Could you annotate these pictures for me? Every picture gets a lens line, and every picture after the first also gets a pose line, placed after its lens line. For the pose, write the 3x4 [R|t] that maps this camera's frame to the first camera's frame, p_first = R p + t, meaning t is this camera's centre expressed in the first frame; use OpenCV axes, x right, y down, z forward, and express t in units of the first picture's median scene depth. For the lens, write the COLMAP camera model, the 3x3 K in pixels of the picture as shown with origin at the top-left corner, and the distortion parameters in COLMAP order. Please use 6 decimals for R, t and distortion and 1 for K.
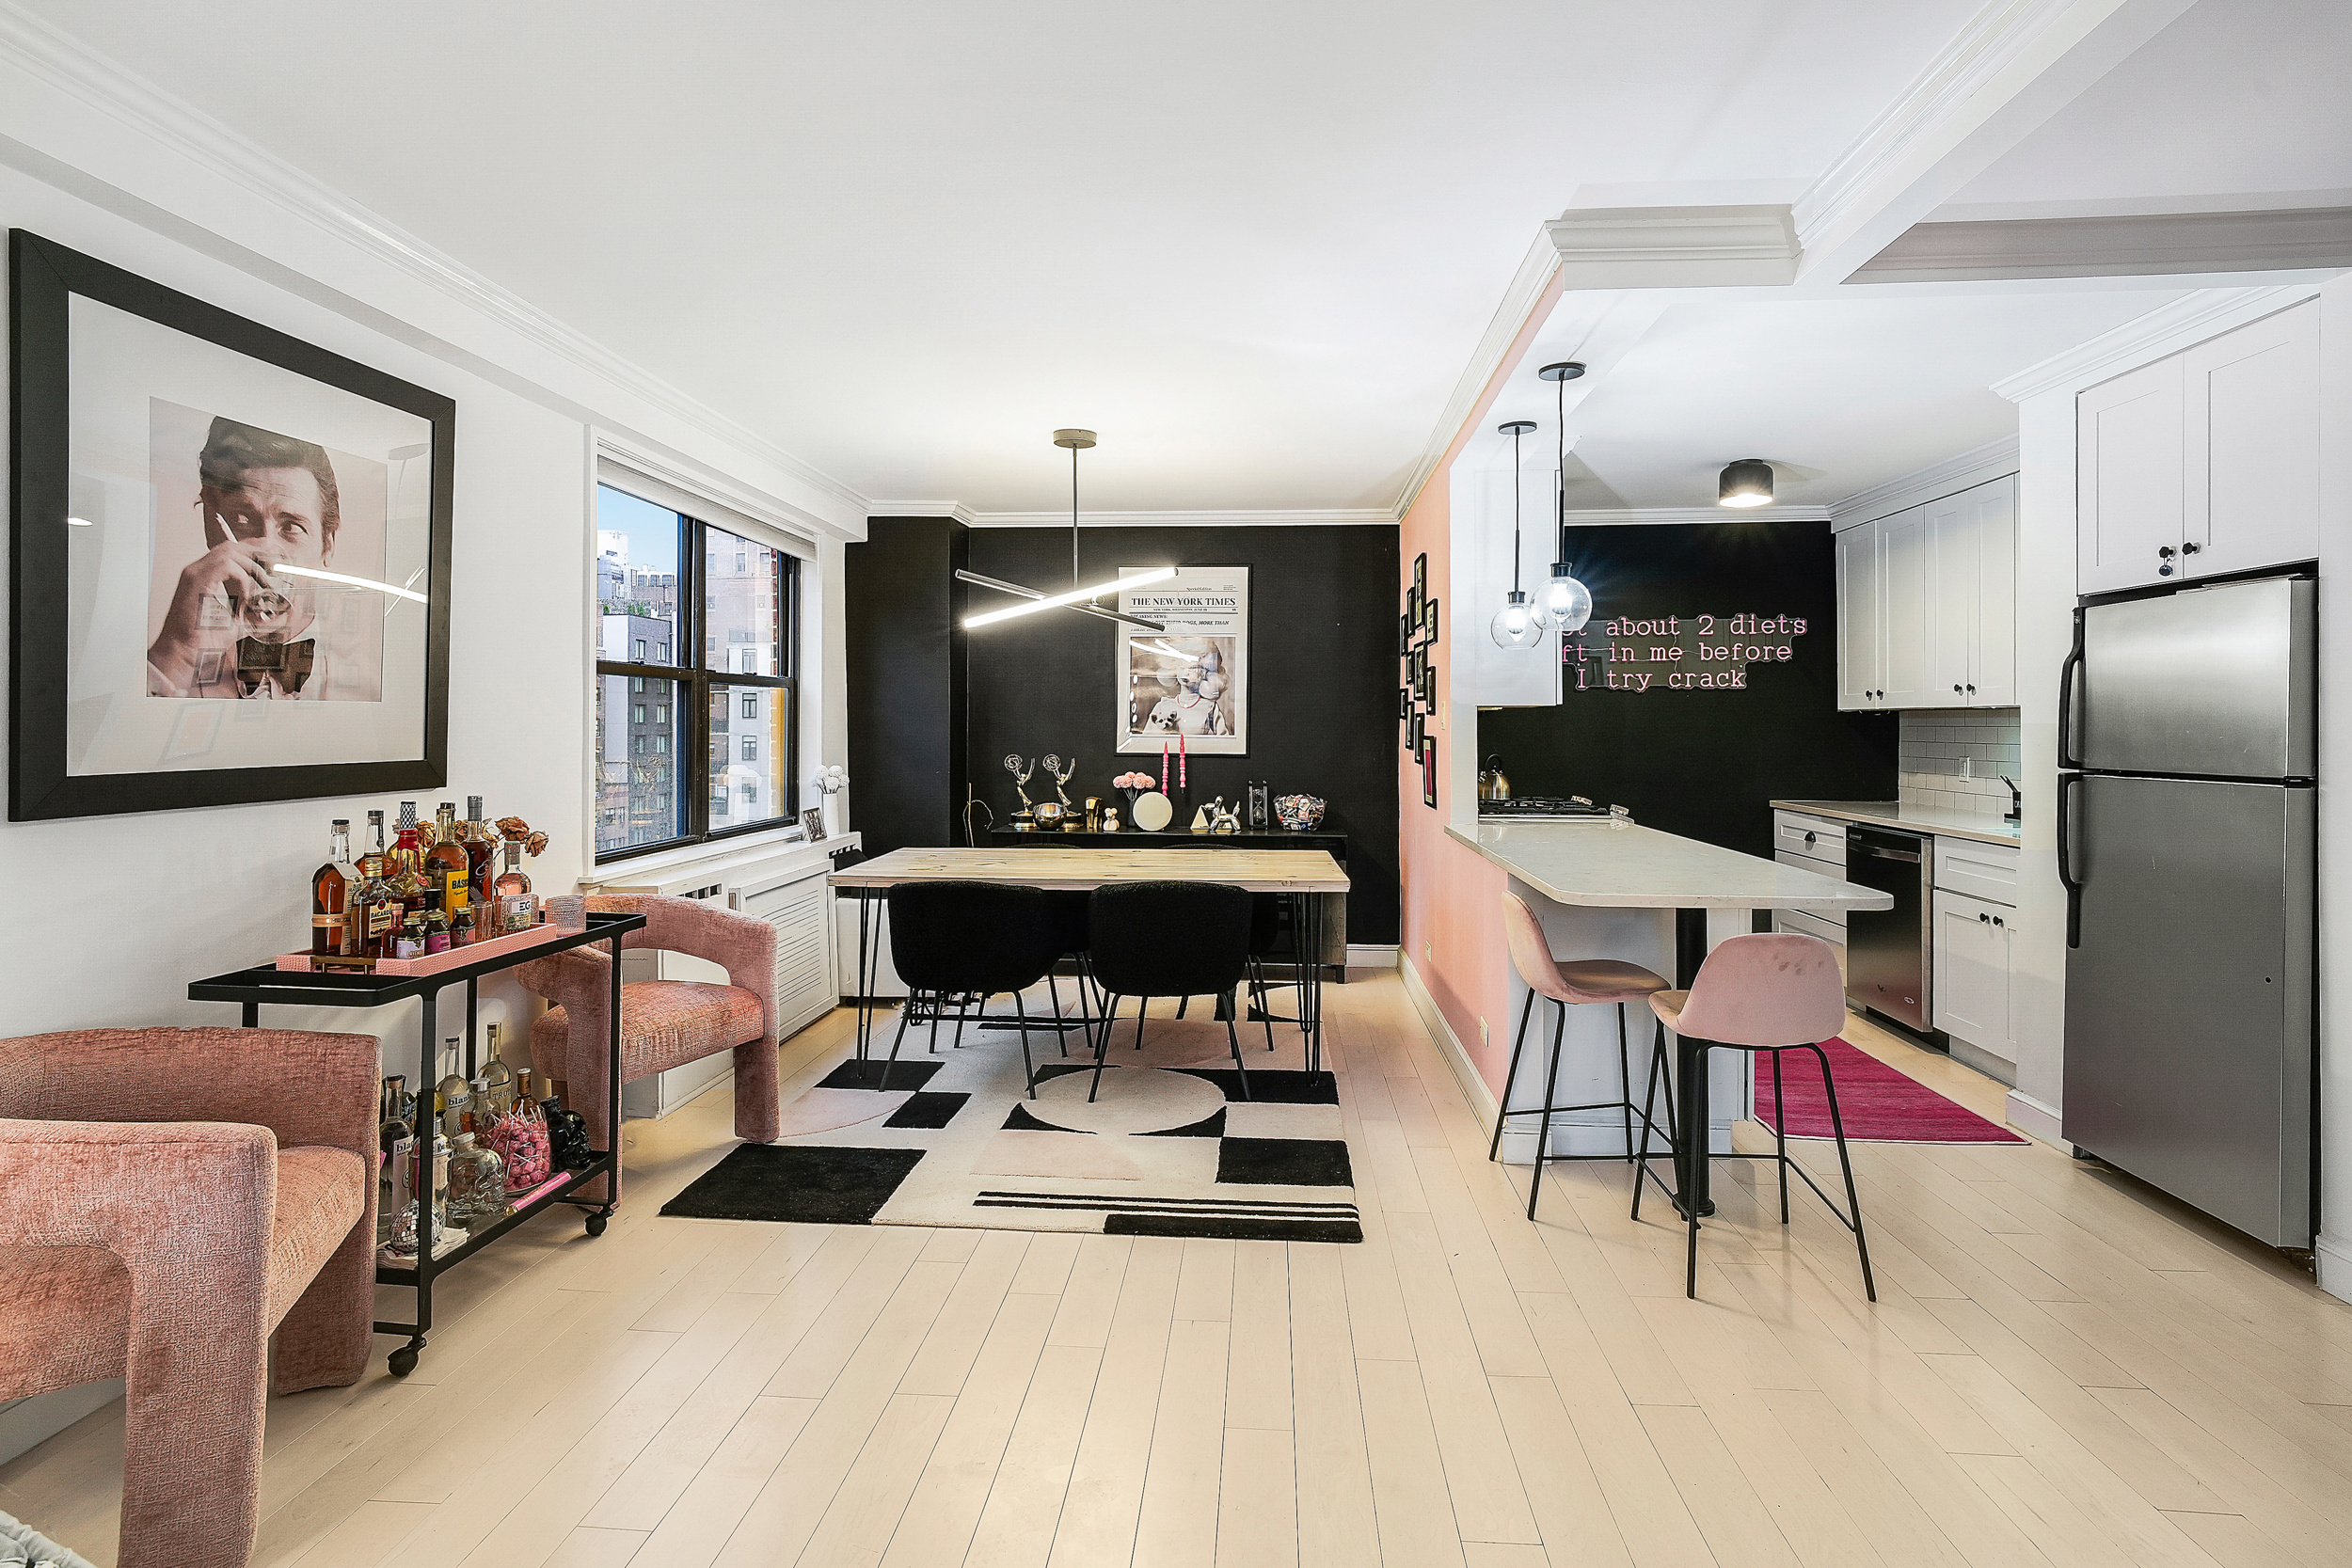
lens RADIAL K [[1117.9, 0, 1185.9], [0, 1117.9, 739.8], [0, 0, 1]] dist [0.000370, -0.020977]
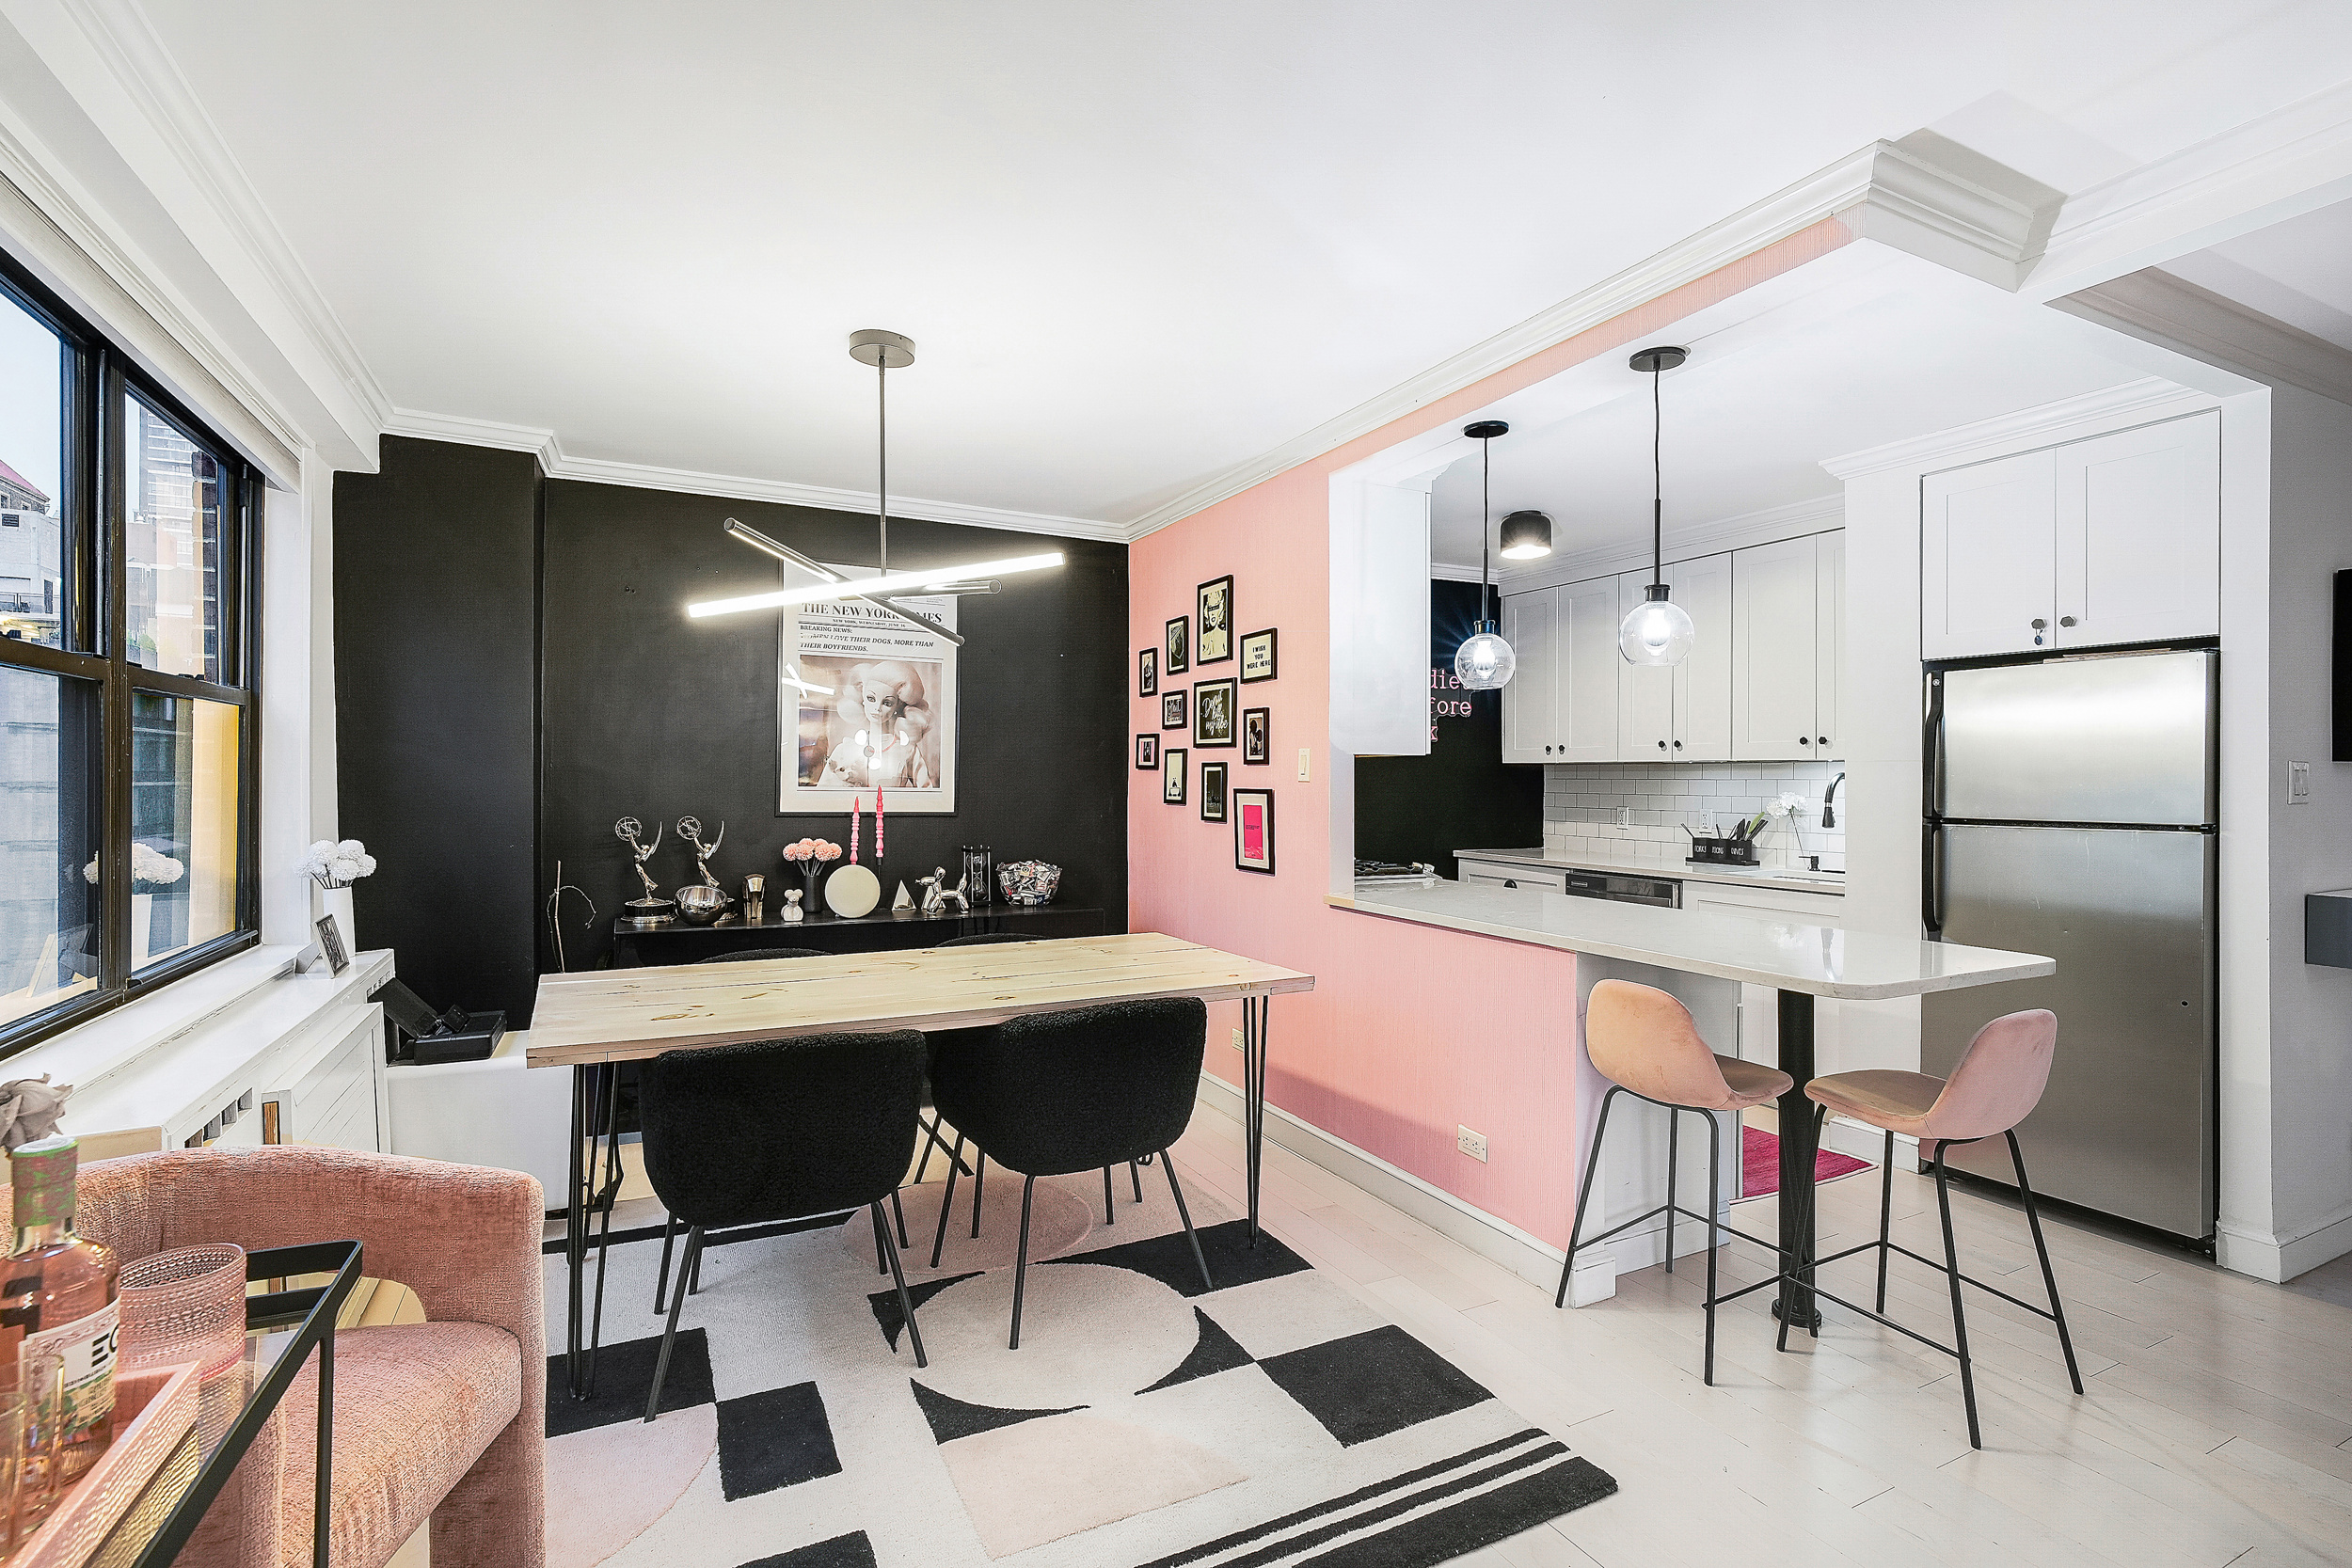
lens RADIAL K [[1103.7, 0, 1176.0], [0, 1103.7, 784.0], [0, 0, 1]] dist [-0.000162, -0.019345]
pose [[0.857591, 0.001923, 0.514329, -0.228866], [0.002096, 0.999972, -0.007234, -0.001331], [-0.514328, 0.007282, 0.857563, 0.269520]]
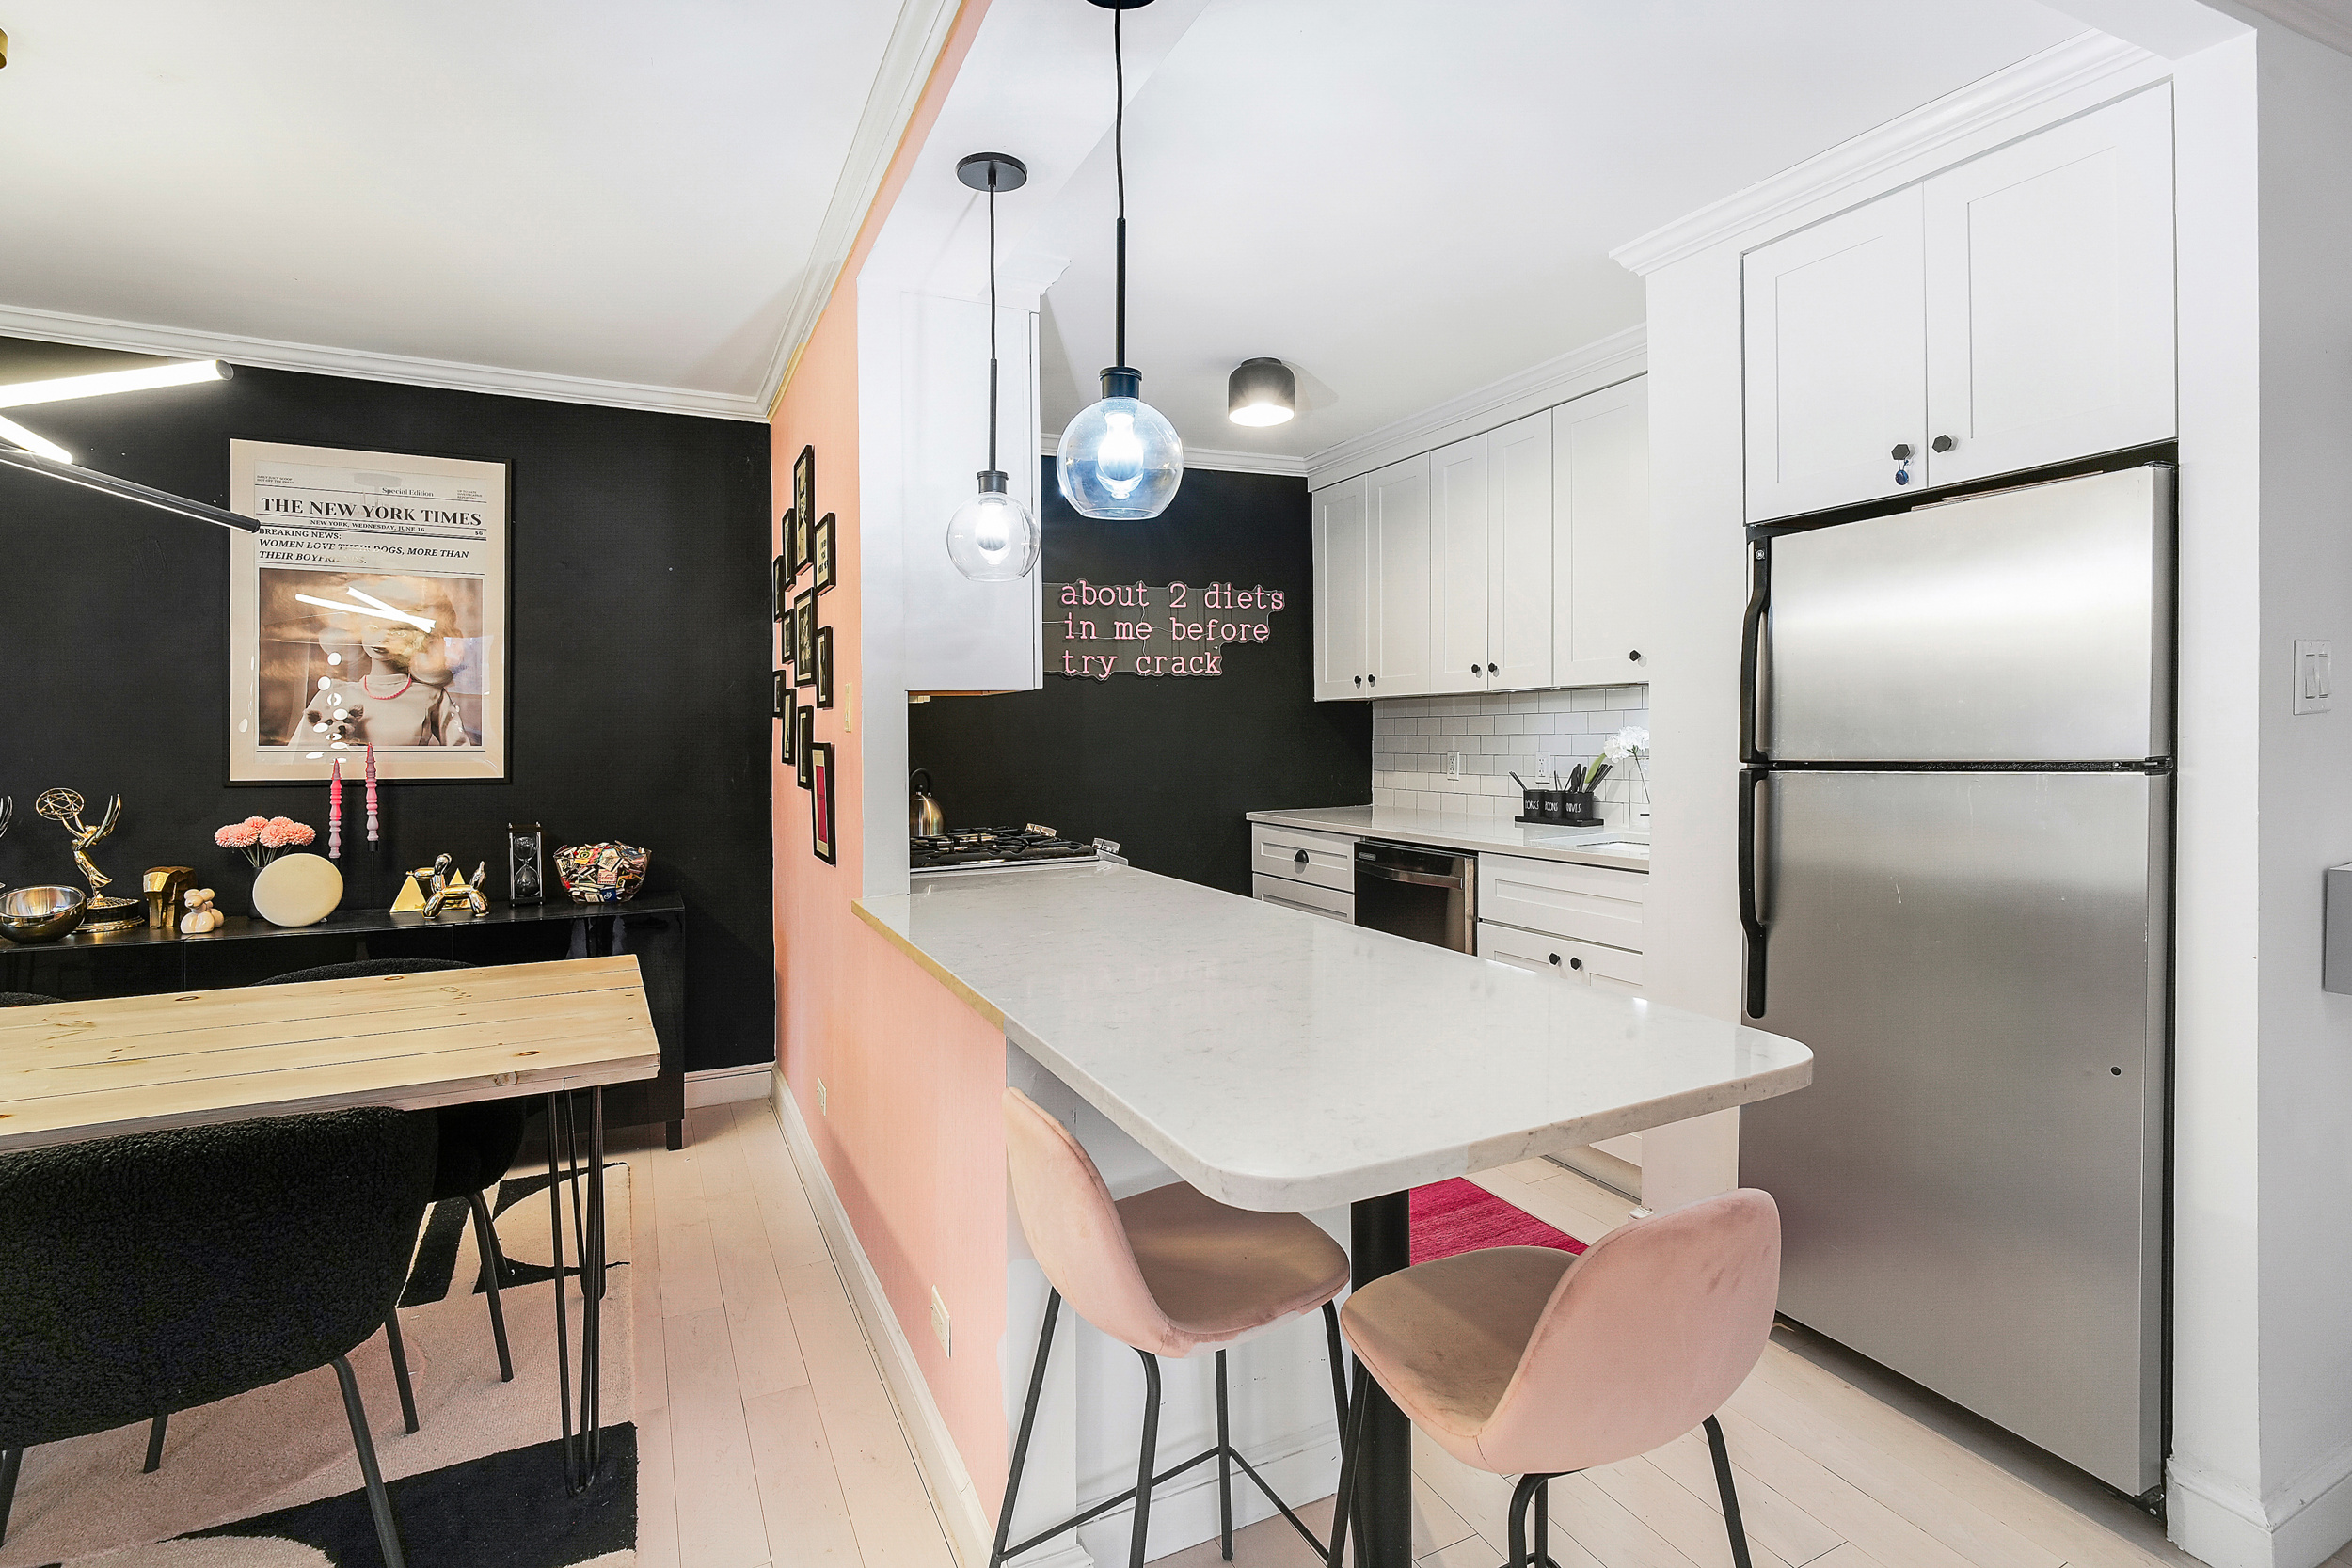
lens RADIAL K [[1108.3, 0, 1179.0], [0, 1108.3, 696.3], [0, 0, 1]] dist [0.001832, -0.038226]
pose [[0.857446, 0.003781, 0.514560, 0.064510], [0.023277, 0.998664, -0.046126, 0.005475], [-0.514047, 0.051528, 0.856213, 0.342992]]
